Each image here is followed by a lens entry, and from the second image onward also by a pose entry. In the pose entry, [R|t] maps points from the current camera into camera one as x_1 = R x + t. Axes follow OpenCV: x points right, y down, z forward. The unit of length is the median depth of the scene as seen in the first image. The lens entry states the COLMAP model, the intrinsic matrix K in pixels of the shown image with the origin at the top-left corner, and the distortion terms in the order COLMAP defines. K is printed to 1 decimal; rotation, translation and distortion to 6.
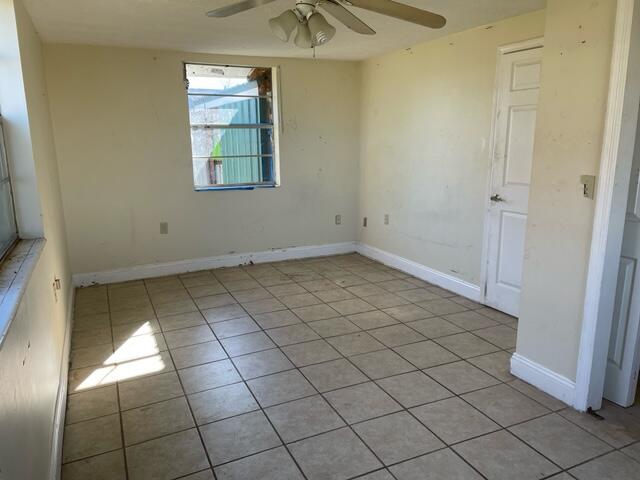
lens RADIAL K [[480.8, 0, 319.9], [0, 480.8, 242.6], [0, 0, 1]] dist [0.086019, -0.105070]
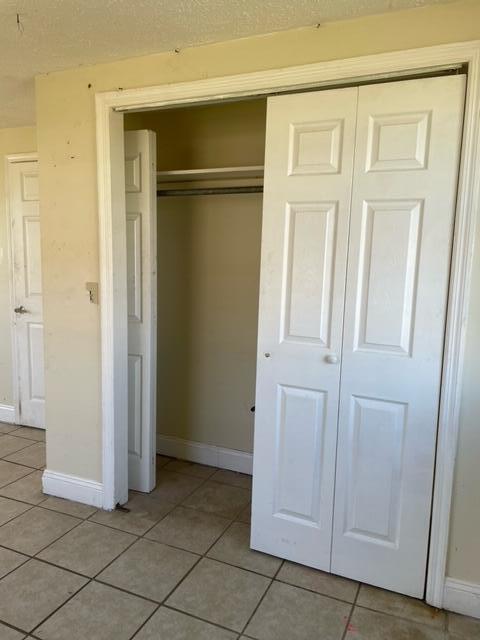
lens RADIAL K [[480.8, 0, 236.7], [0, 480.8, 314.9], [0, 0, 1]] dist [0.086019, -0.105070]
pose [[0.758470, -0.064072, 0.648550, 0.090454], [0.119589, 0.991941, -0.041862, 0.012010], [-0.640641, 0.109310, 0.760020, 0.007193]]
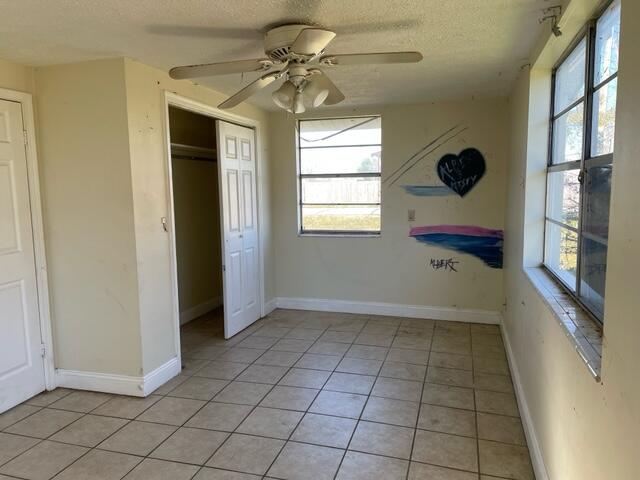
lens RADIAL K [[480.8, 0, 322.8], [0, 480.8, 237.5], [0, 0, 1]] dist [0.086019, -0.105070]
pose [[-0.758156, -0.051532, 0.650033, -0.690132], [0.161100, 0.951167, 0.263301, -0.341591], [-0.631859, 0.304344, -0.712832, 1.551686]]
